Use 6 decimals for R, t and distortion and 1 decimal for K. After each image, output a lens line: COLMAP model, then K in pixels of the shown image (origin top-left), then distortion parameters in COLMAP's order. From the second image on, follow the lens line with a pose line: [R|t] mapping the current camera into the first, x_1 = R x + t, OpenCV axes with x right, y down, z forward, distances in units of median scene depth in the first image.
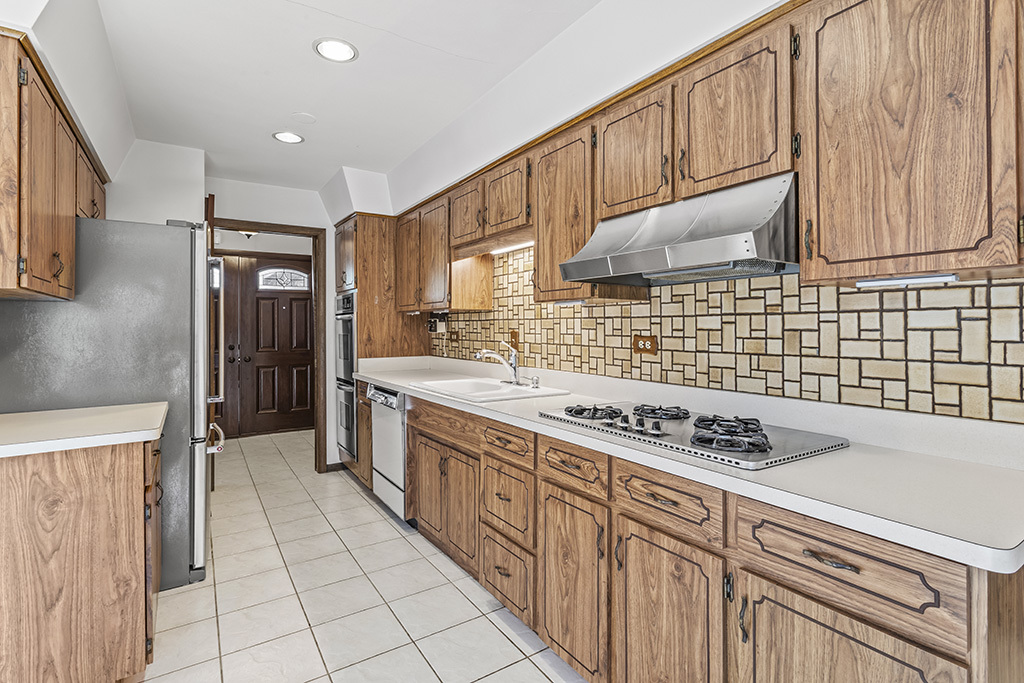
lens RADIAL K [[489.8, 0, 511.7], [0, 489.8, 328.3], [0, 0, 1]] dist [-0.003000, -0.000633]
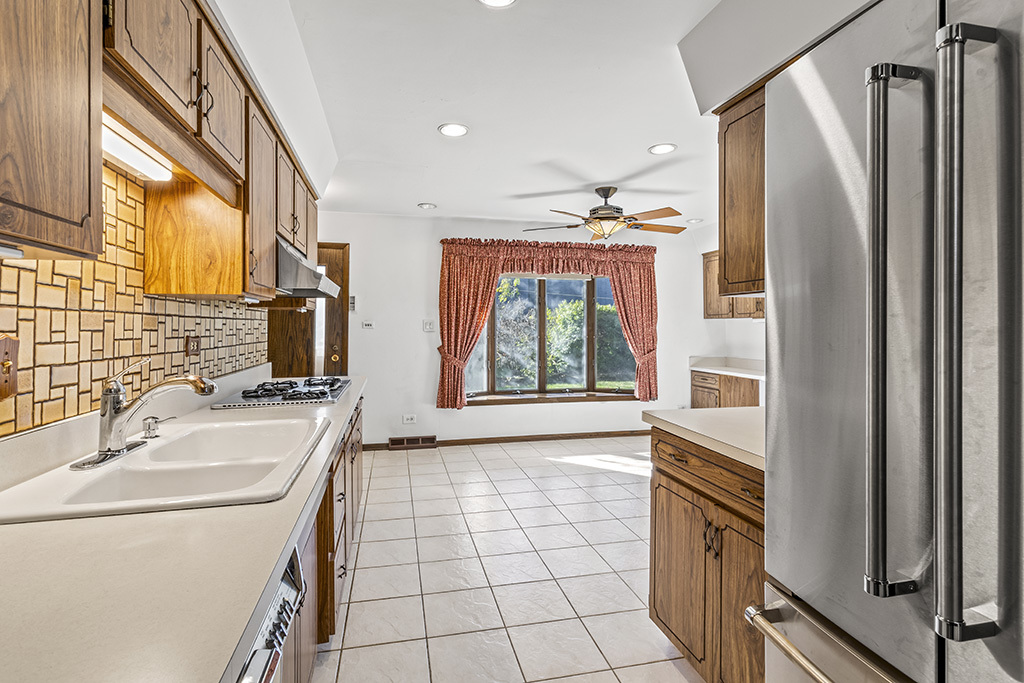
lens RADIAL K [[489.8, 0, 511.7], [0, 489.8, 328.3], [0, 0, 1]] dist [-0.003000, -0.000633]
pose [[-0.938612, -0.009919, 0.344831, -0.536308], [-0.009835, 0.999950, 0.001992, -0.007230], [-0.344834, -0.001522, -0.938662, 1.410855]]
